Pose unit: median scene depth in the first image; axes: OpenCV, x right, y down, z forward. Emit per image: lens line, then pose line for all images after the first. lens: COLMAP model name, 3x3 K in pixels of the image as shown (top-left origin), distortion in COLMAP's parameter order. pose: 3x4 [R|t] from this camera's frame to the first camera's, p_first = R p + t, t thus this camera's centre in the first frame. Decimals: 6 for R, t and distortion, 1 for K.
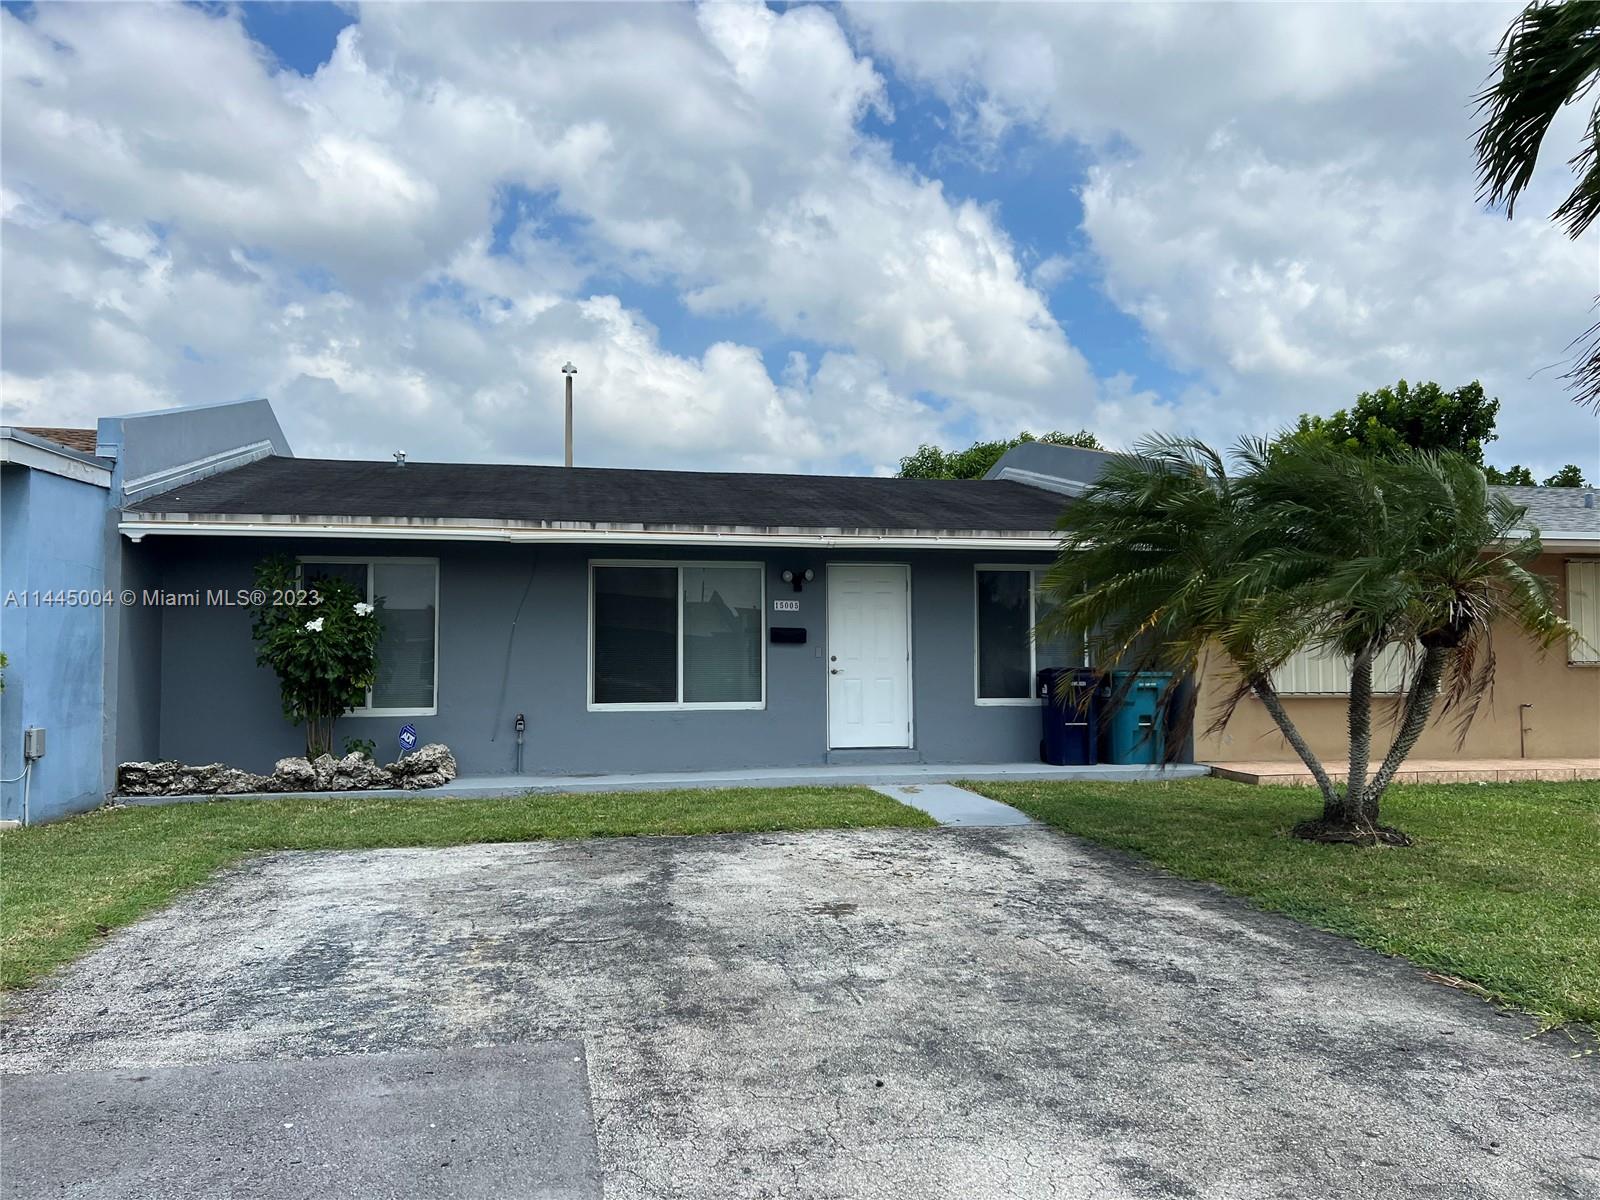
lens RADIAL K [[1202.7, 0, 805.1], [0, 1202.7, 550.9], [0, 0, 1]] dist [0.046288, -0.041225]
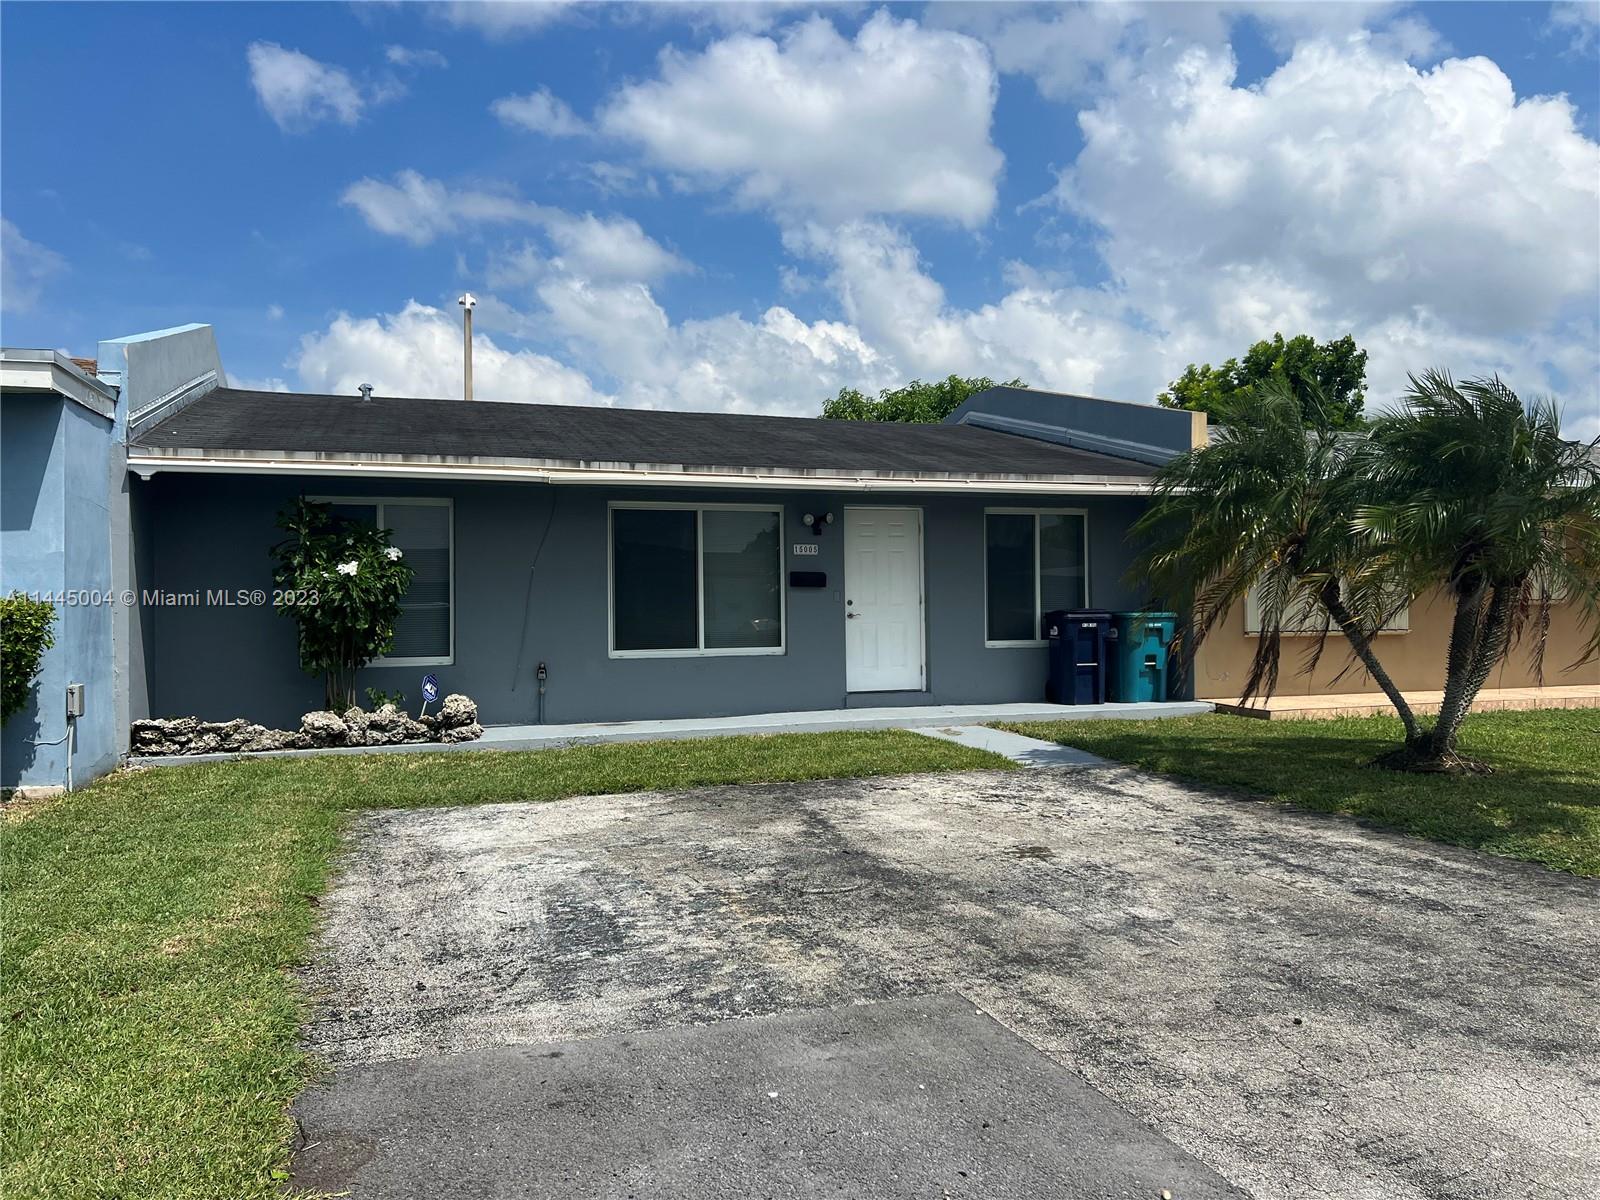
lens RADIAL K [[1202.7, 0, 744.4], [0, 1202.7, 545.6], [0, 0, 1]] dist [0.046288, -0.041225]
pose [[0.990365, -0.000633, 0.138482, -0.237193], [-0.004980, 0.999180, 0.040183, 0.003809], [-0.138394, -0.040485, 0.989549, 0.037935]]
